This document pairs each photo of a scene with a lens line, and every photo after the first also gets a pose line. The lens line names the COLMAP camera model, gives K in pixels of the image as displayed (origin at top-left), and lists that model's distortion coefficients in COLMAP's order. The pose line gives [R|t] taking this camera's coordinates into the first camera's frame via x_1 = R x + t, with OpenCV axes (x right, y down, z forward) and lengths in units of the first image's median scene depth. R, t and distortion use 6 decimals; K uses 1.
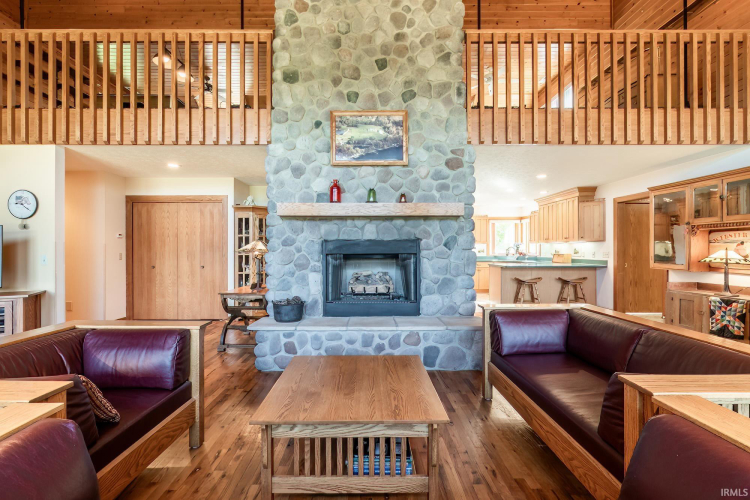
lens RADIAL K [[330.0, 0, 371.3], [0, 330.0, 247.3], [0, 0, 1]] dist [-0.000704, 0.000284]
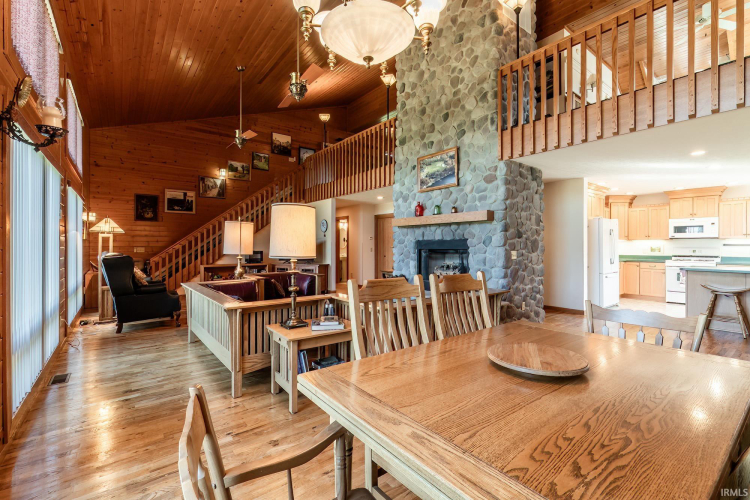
lens RADIAL K [[330.0, 0, 374.1], [0, 330.0, 244.7], [0, 0, 1]] dist [-0.000704, 0.000284]
pose [[0.607878, 0.001368, -0.794029, 0.983197], [0.002318, 0.999991, 0.003498, -0.006089], [0.794027, -0.003967, 0.607870, -0.120533]]
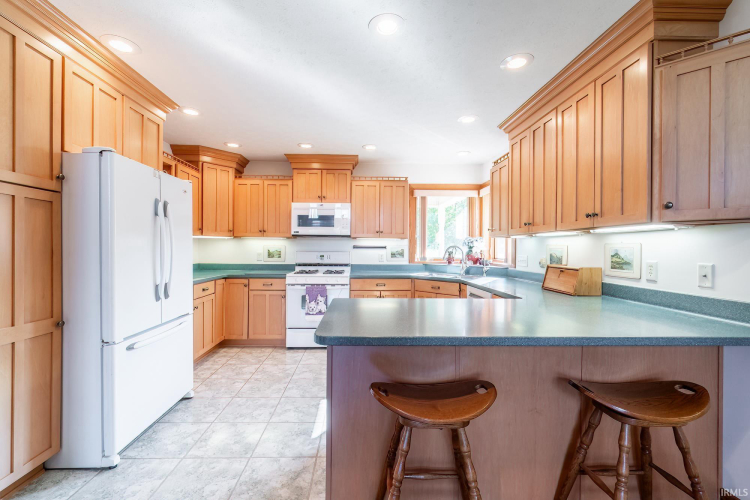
lens RADIAL K [[330.0, 0, 371.9], [0, 330.0, 248.9], [0, 0, 1]] dist [-0.000704, 0.000284]
pose [[0.999430, 0.009168, 0.032488, 0.728038], [-0.009436, 0.999923, 0.008107, 0.002533], [-0.032411, -0.008409, 0.999439, 1.343627]]
